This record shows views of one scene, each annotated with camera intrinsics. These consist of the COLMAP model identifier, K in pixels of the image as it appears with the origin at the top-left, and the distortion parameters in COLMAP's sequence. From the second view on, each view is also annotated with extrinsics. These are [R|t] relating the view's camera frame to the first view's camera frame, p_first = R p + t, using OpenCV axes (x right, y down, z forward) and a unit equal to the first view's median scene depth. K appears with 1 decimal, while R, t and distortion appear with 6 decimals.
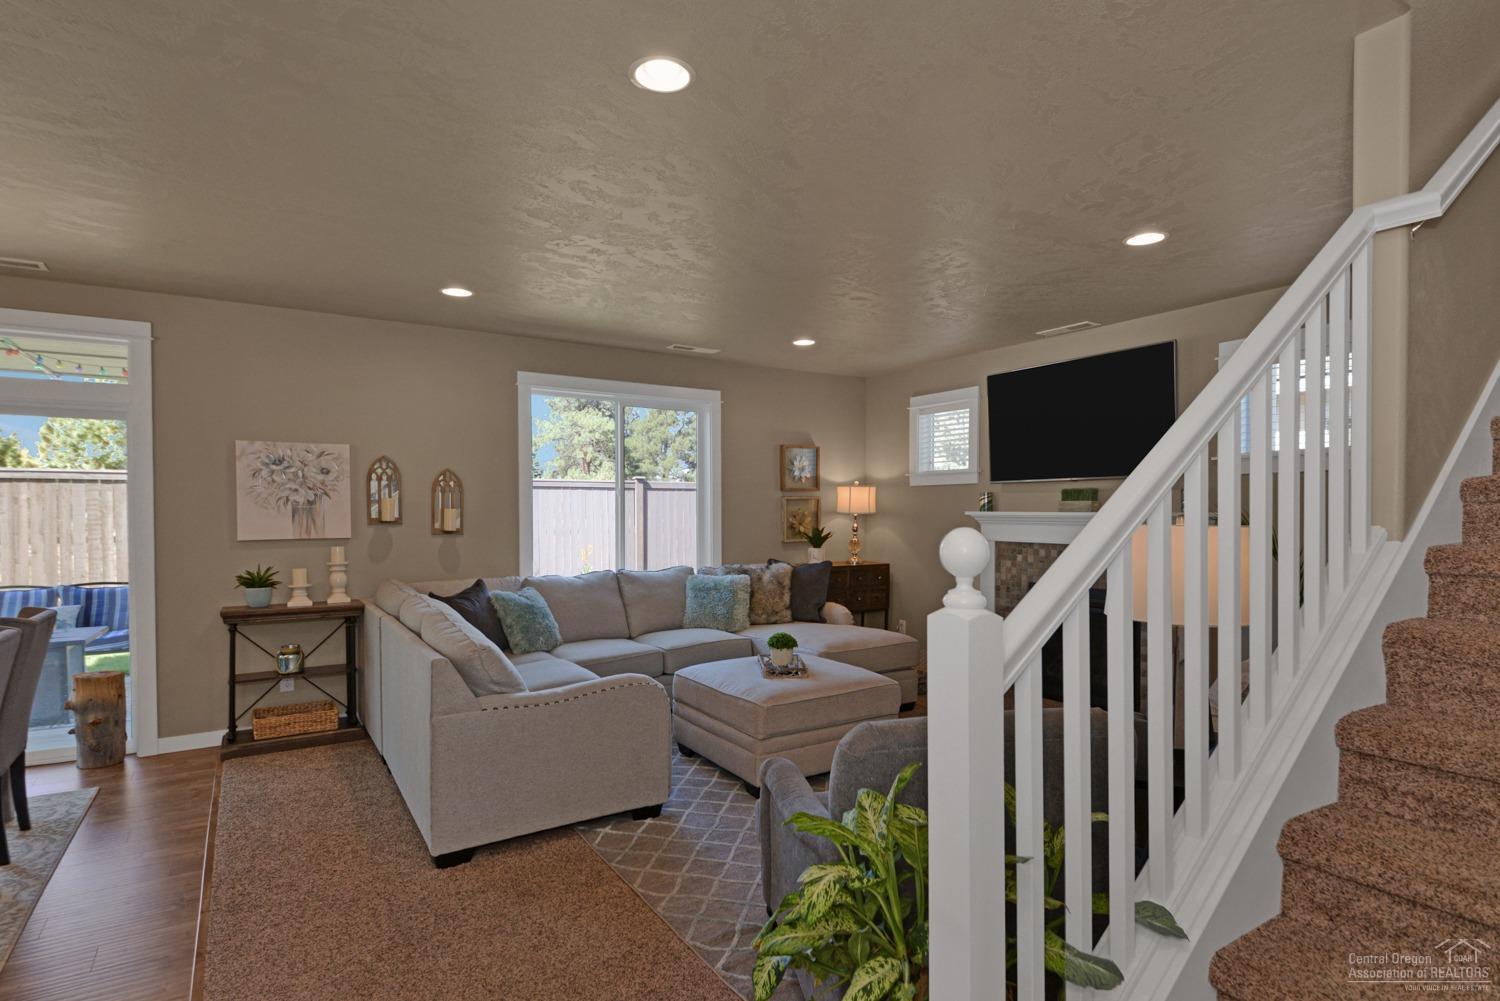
lens RADIAL K [[768.0, 0, 751.6], [0, 768.0, 518.5], [0, 0, 1]] dist [0.014794, -0.000270]
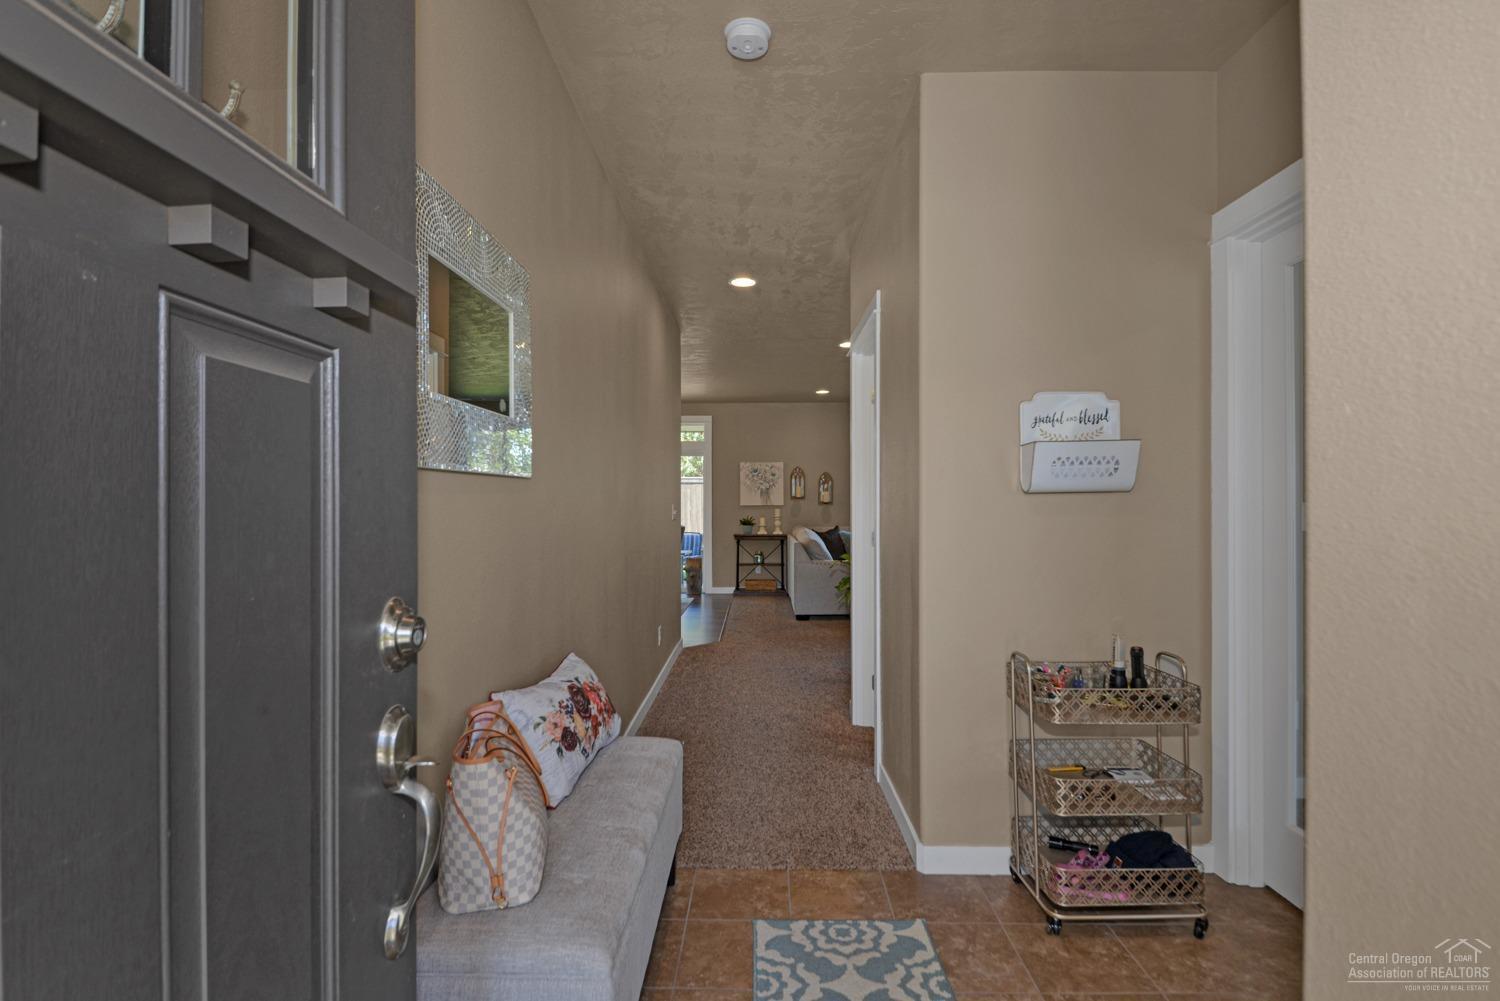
lens RADIAL K [[690.7, 0, 750.0], [0, 690.7, 500.5], [0, 0, 1]] dist [0.021933, -0.020823]
pose [[0.831216, -0.006080, -0.555917, 0.507866], [-0.007875, 0.999711, -0.022708, 0.059908], [0.555894, 0.023253, 0.830928, -0.701235]]
